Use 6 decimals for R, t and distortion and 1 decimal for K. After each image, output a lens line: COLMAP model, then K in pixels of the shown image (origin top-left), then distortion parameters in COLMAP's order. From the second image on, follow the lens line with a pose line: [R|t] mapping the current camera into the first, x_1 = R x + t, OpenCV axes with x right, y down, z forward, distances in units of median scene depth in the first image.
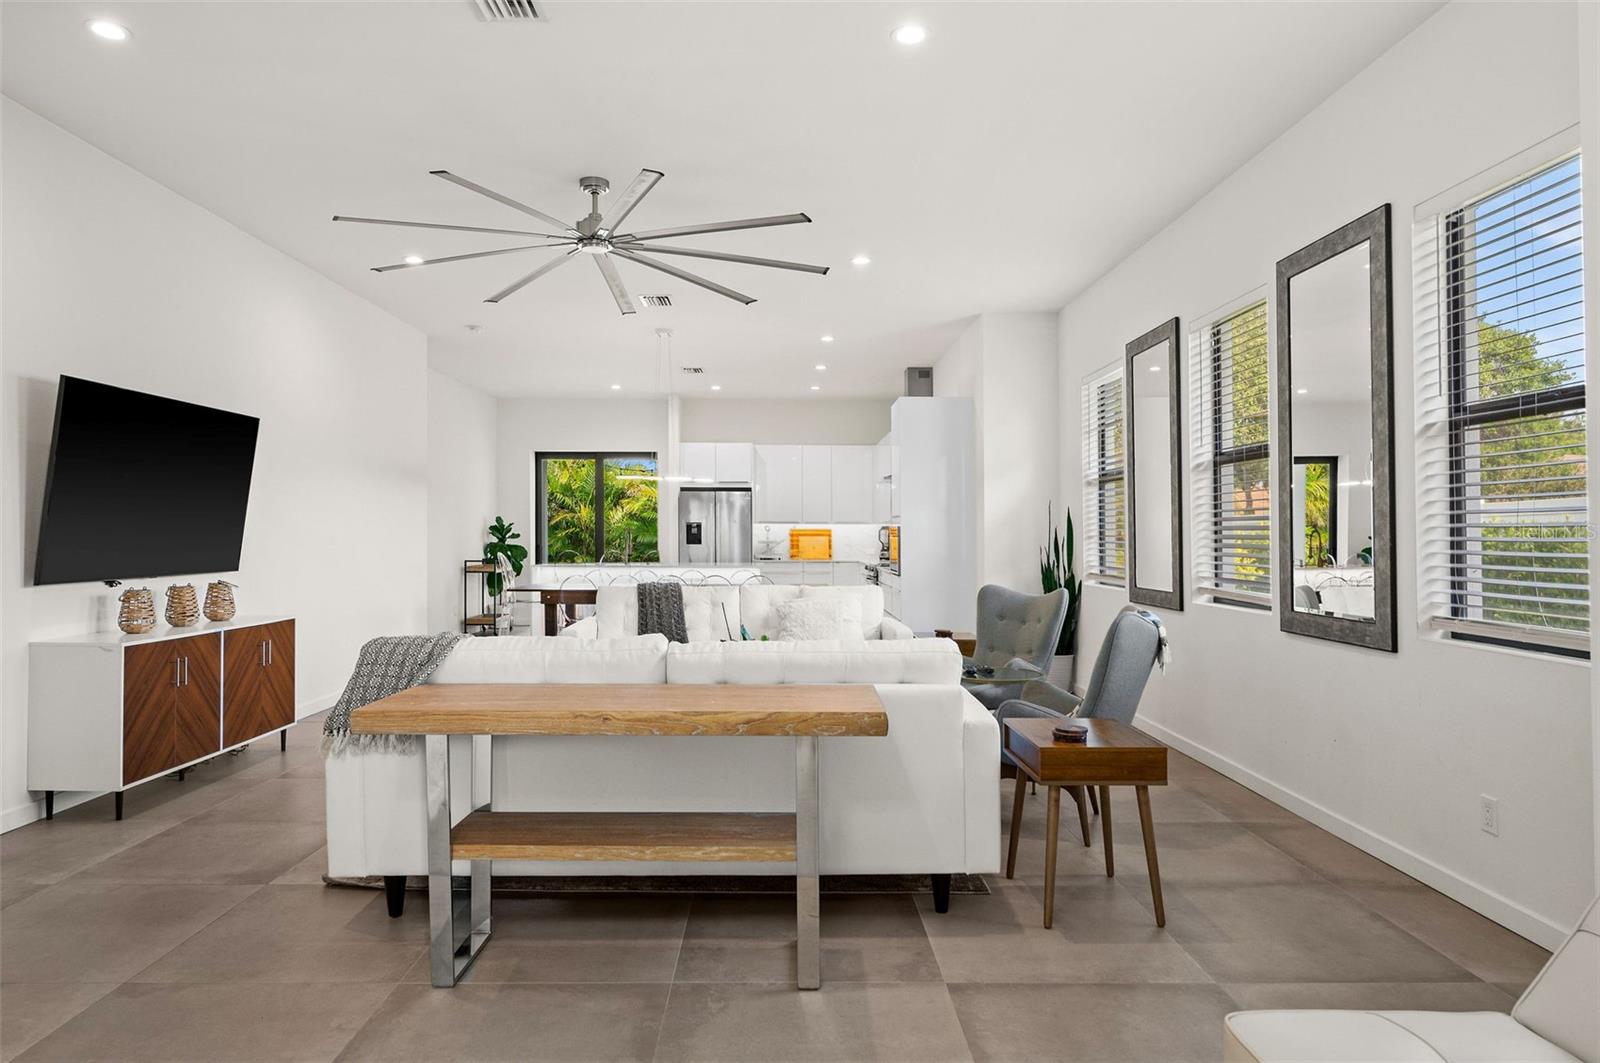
lens RADIAL K [[989.6, 0, 771.3], [0, 989.6, 522.2], [0, 0, 1]] dist [0.000351, -0.001487]
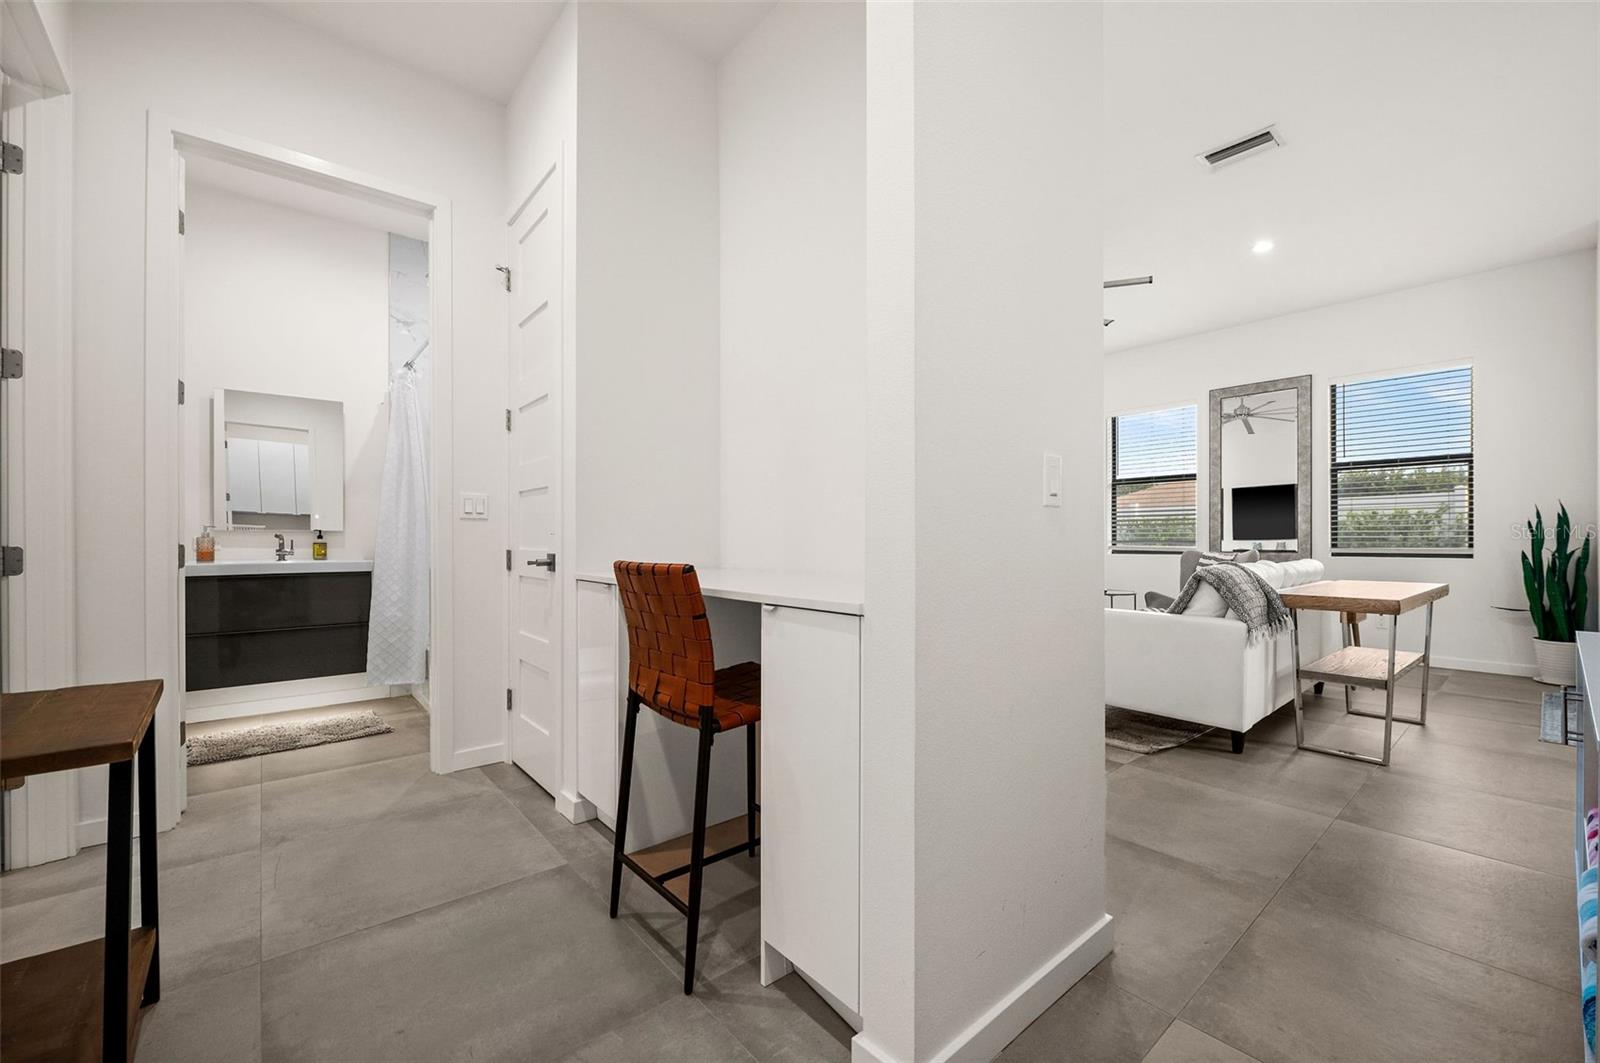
lens RADIAL K [[650.5, 0, 799.6], [0, 650.5, 543.5], [0, 0, 1]] dist [-0.004002, -0.001291]
pose [[0.761409, -0.007676, 0.648227, -0.522872], [-0.004159, 0.999851, 0.016724, 0.024259], [-0.648259, -0.015430, 0.761264, 0.239317]]
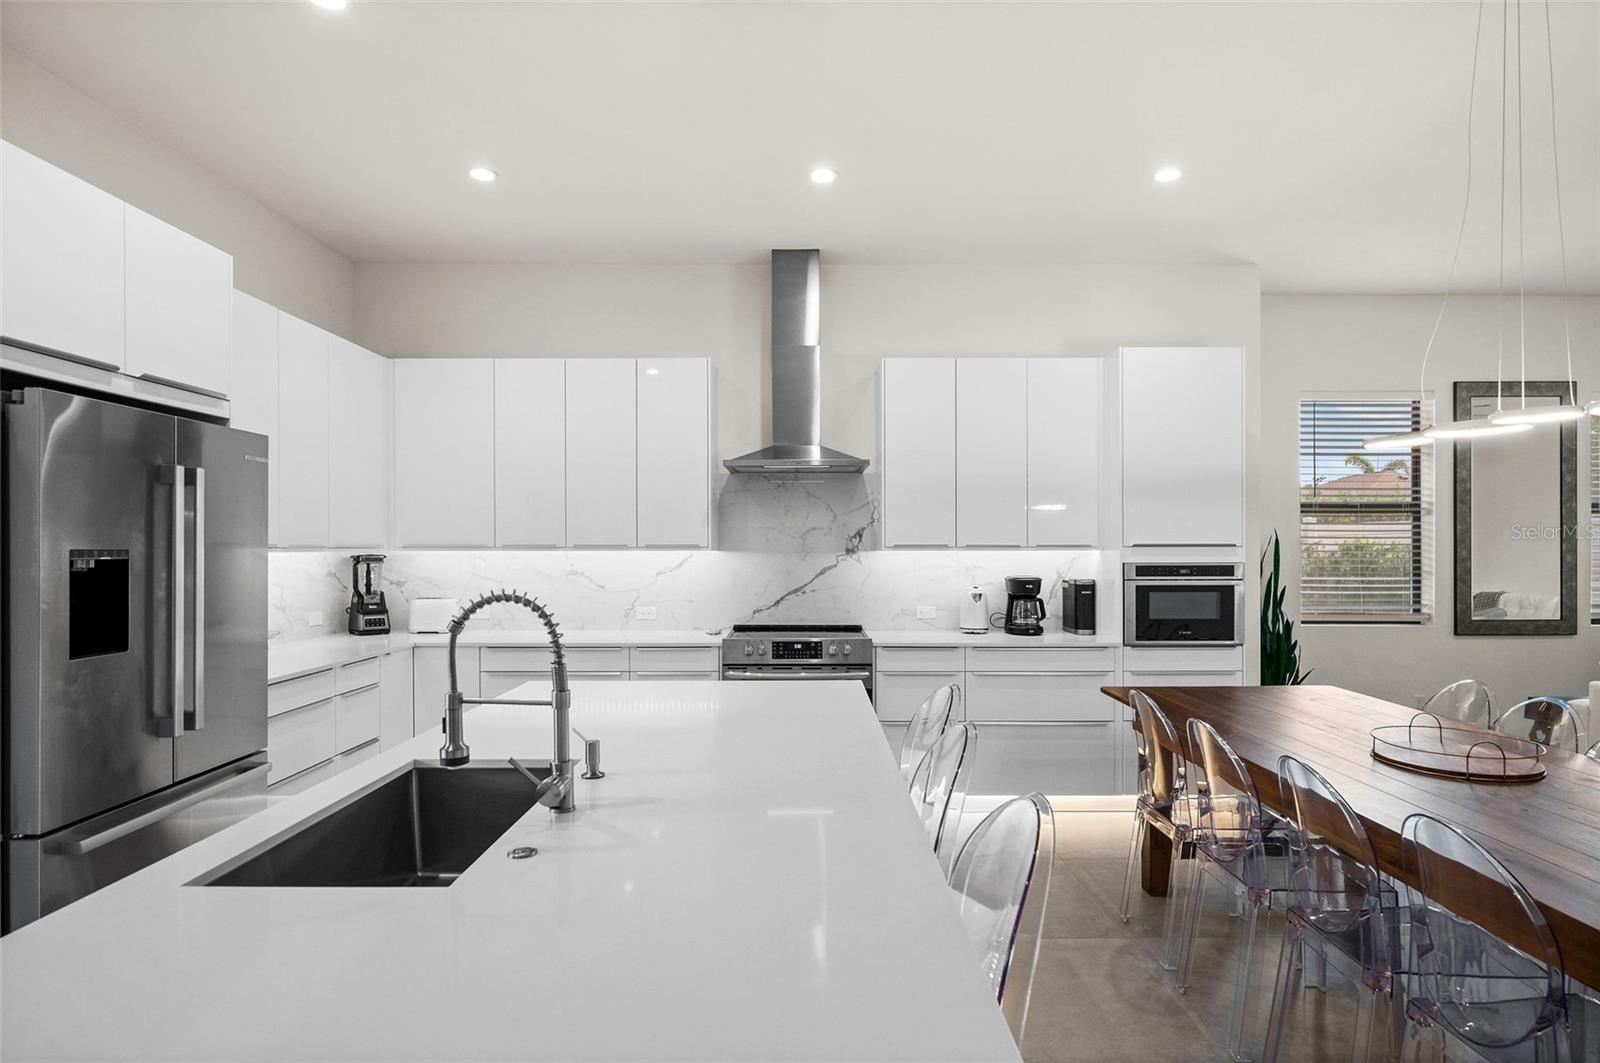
lens RADIAL K [[837.2, 0, 797.2], [0, 837.2, 547.7], [0, 0, 1]] dist [-0.007739, -0.000982]
pose [[-0.001456, -0.003482, 0.999993, -0.341399], [-0.011964, 0.999922, 0.003464, -0.003457], [-0.999927, -0.011959, -0.001498, 1.155608]]
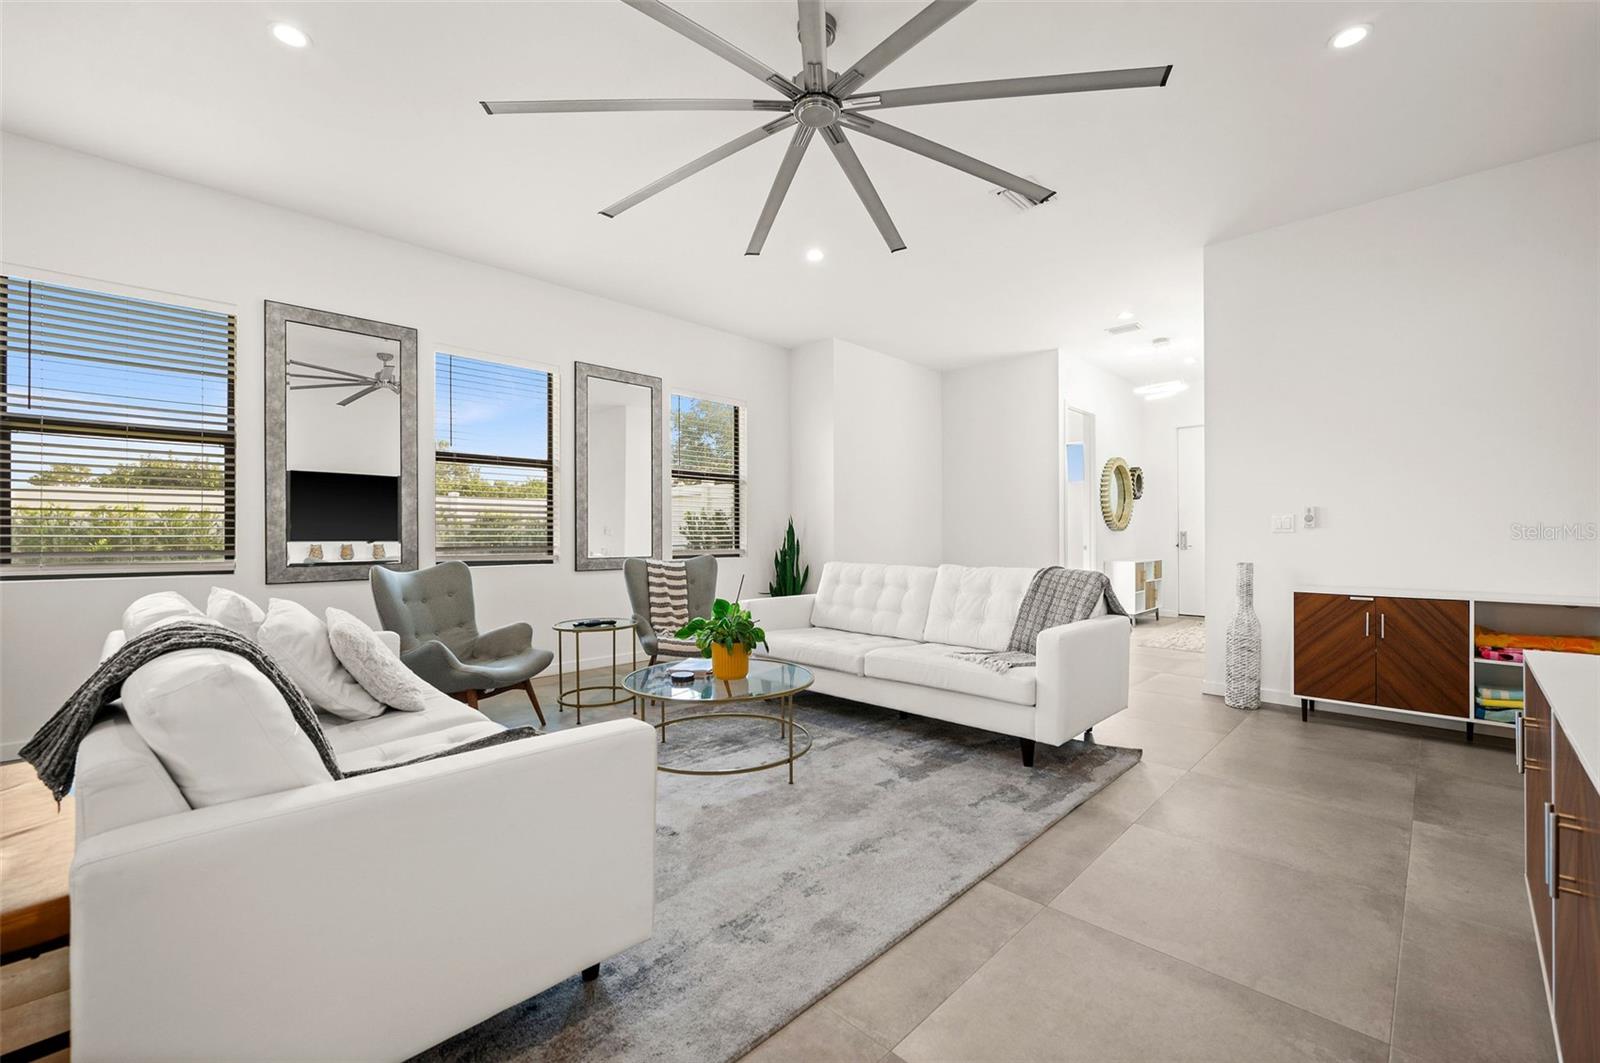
lens RADIAL K [[650.5, 0, 799.1], [0, 650.5, 534.9], [0, 0, 1]] dist [-0.004002, -0.001291]
pose [[-0.716008, -0.002086, 0.698089, -0.278781], [-0.009580, 0.999931, -0.006837, 0.023841], [-0.698026, -0.011583, -0.715978, 0.744467]]
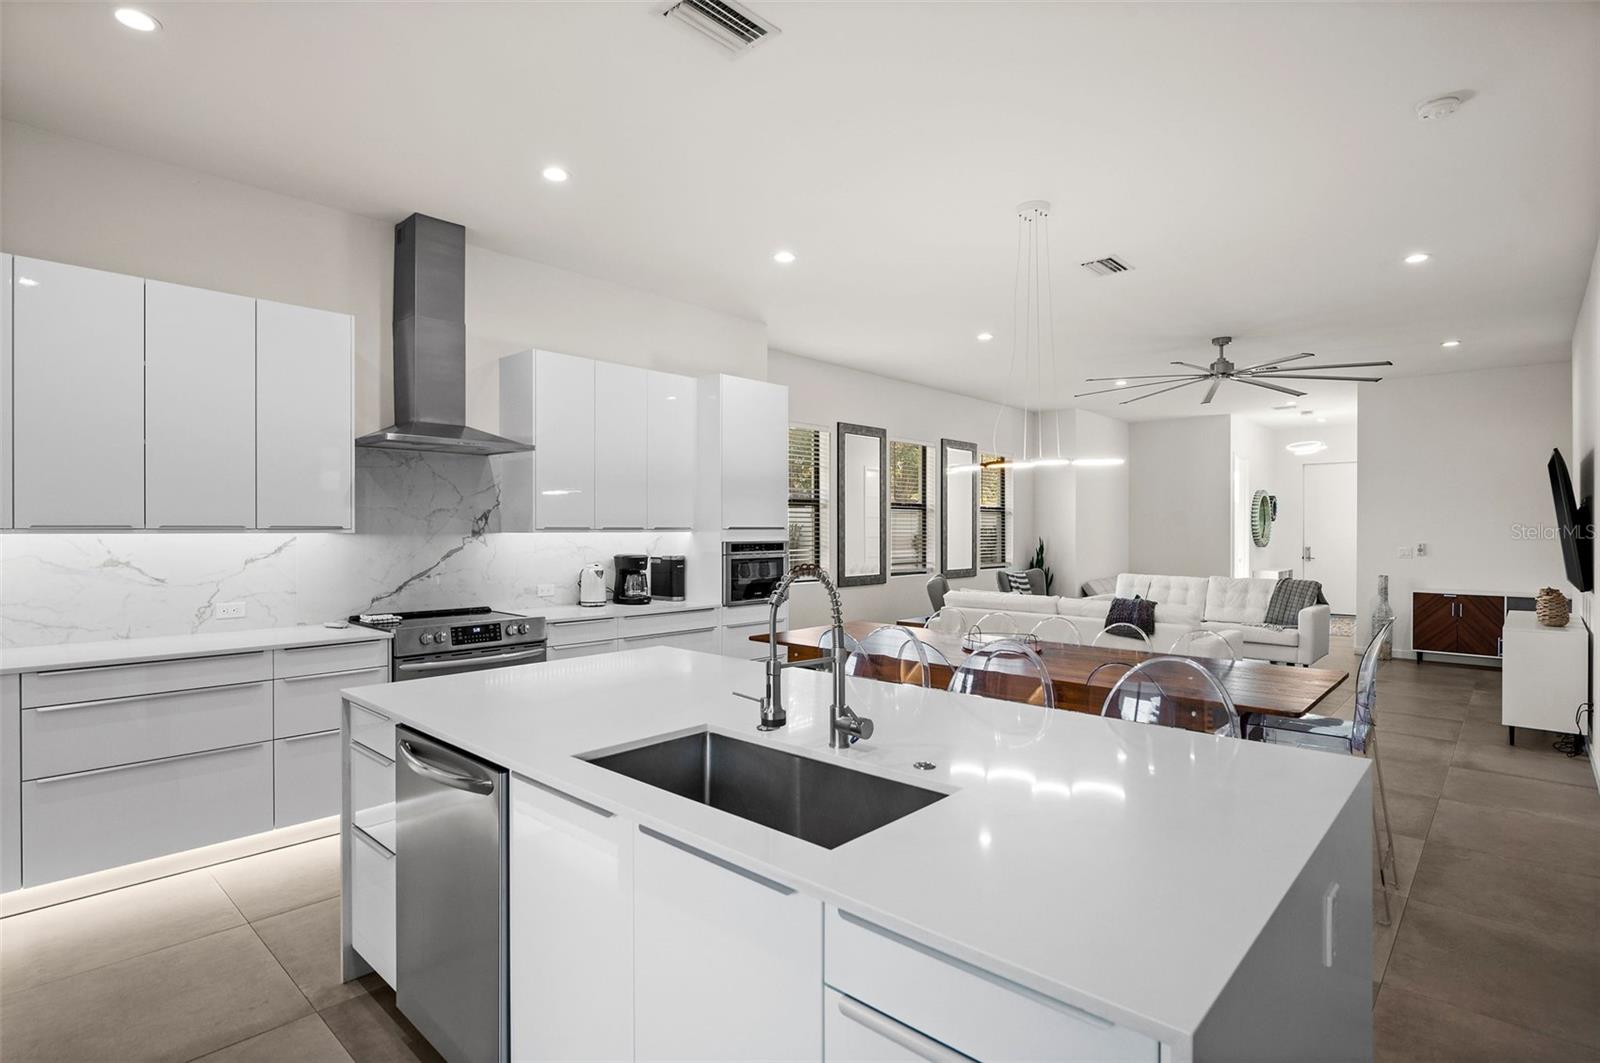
lens RADIAL K [[787.8, 0, 800.8], [0, 787.8, 529.1], [0, 0, 1]] dist [-0.009114, 0.000235]
pose [[-0.741192, -0.005939, 0.671267, -0.297475], [-0.013591, 0.999889, -0.006161, -0.002067], [-0.671156, -0.013690, -0.741190, 1.351843]]
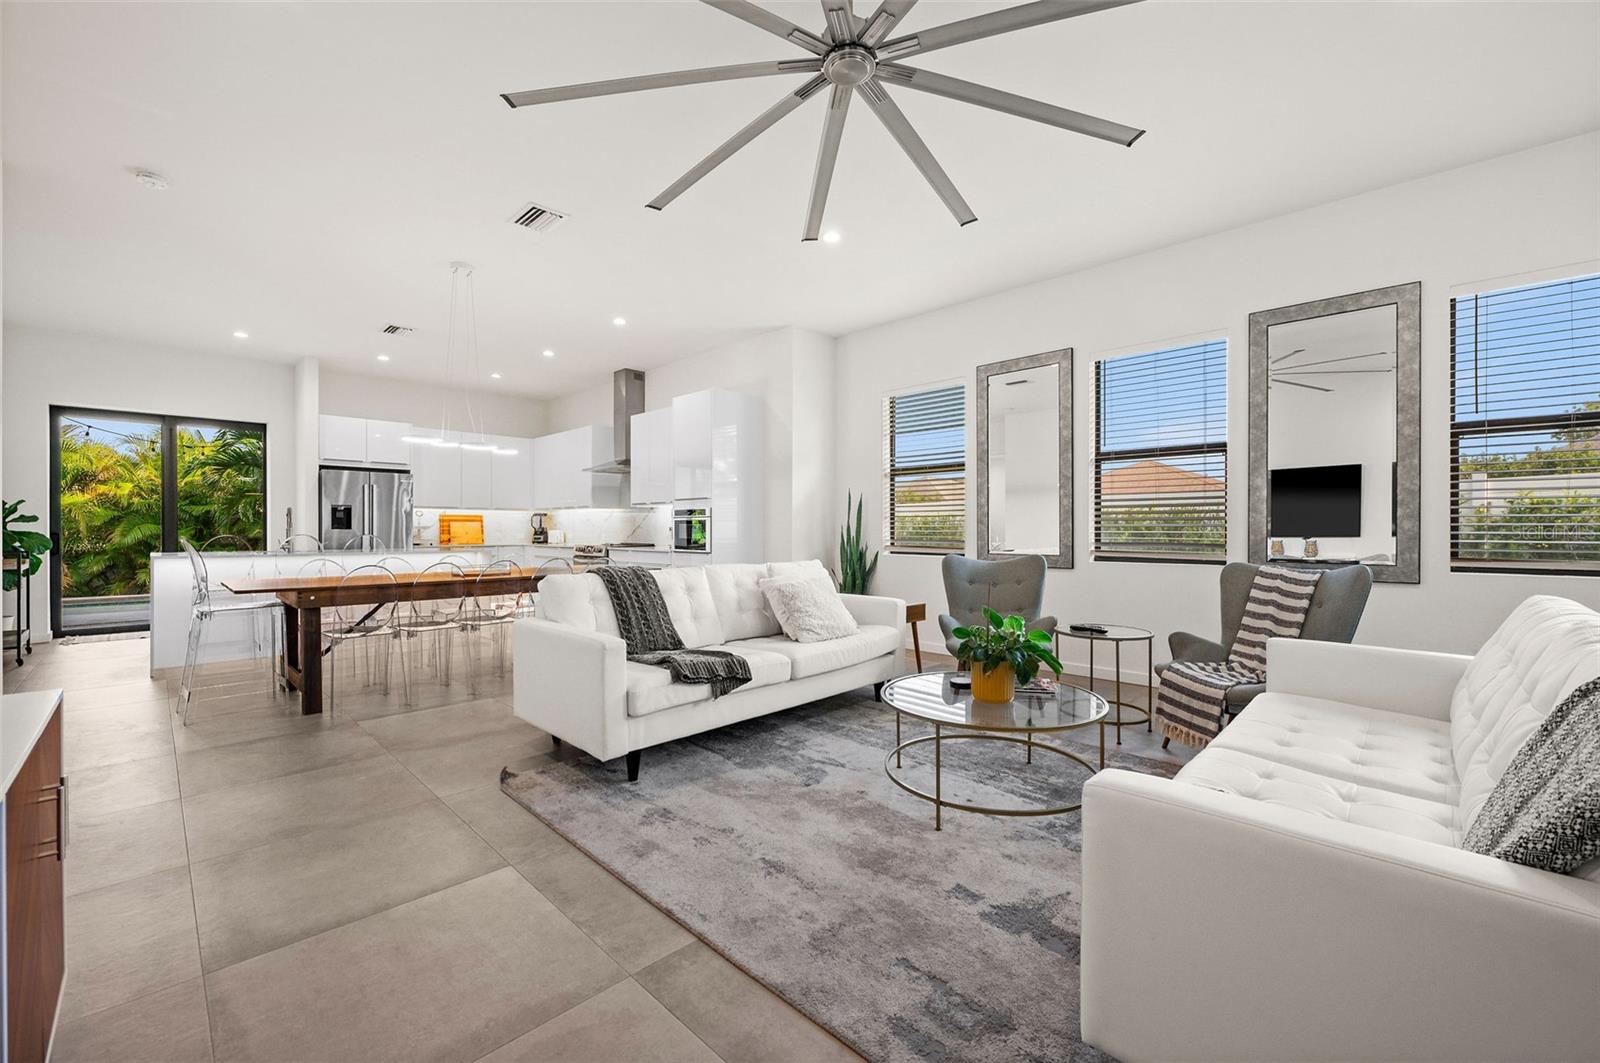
lens RADIAL K [[650.5, 0, 806.8], [0, 650.5, 533.6], [0, 0, 1]] dist [-0.004002, -0.001291]
pose [[0.695140, -0.007396, 0.718836, -0.282438], [-0.006960, 0.999831, 0.017018, 0.017802], [-0.718841, -0.016833, 0.694971, 0.387766]]
